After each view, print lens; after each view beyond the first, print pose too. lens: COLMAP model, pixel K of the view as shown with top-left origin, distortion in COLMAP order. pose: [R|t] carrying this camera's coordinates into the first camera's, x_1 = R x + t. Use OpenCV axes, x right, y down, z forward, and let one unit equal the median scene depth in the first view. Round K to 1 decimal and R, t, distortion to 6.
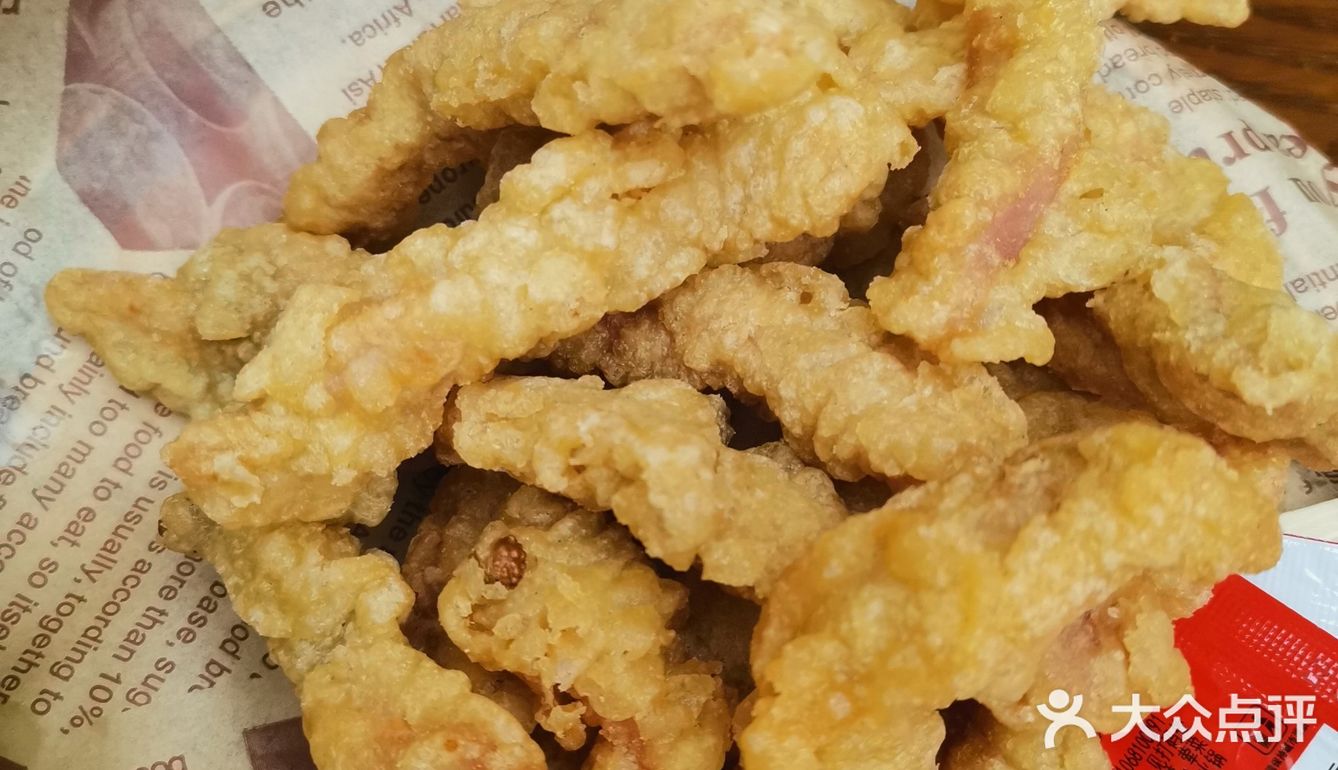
lens RADIAL K [[1246.1, 0, 669.0], [0, 1246.1, 385.0], [0, 0, 1]] dist [-0.092636, -0.001595]
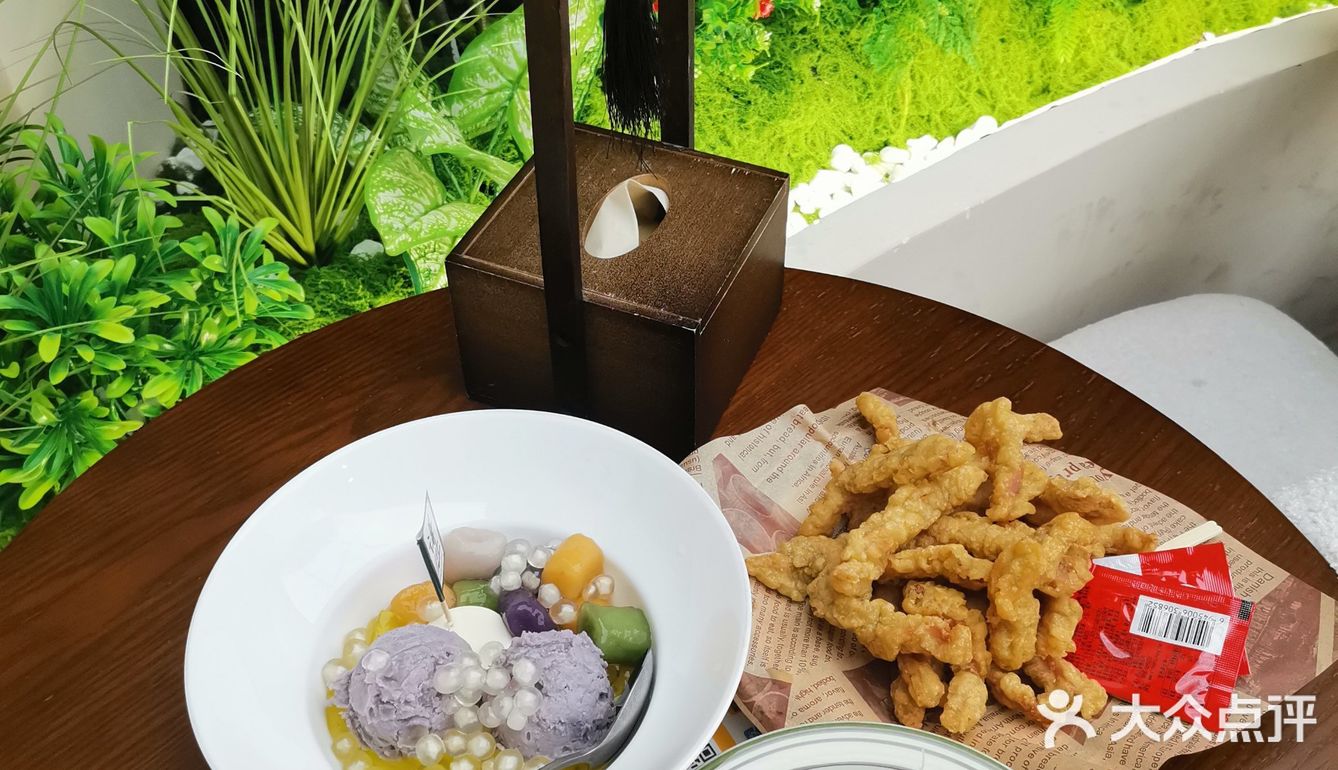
lens RADIAL K [[1246.1, 0, 669.0], [0, 1246.1, 385.0], [0, 0, 1]] dist [-0.092636, -0.001595]
pose [[0.981959, -0.158110, 0.103716, -1.143201], [0.186506, 0.900249, -0.393404, 0.899920], [-0.031169, 0.405651, 0.913497, -2.635156]]
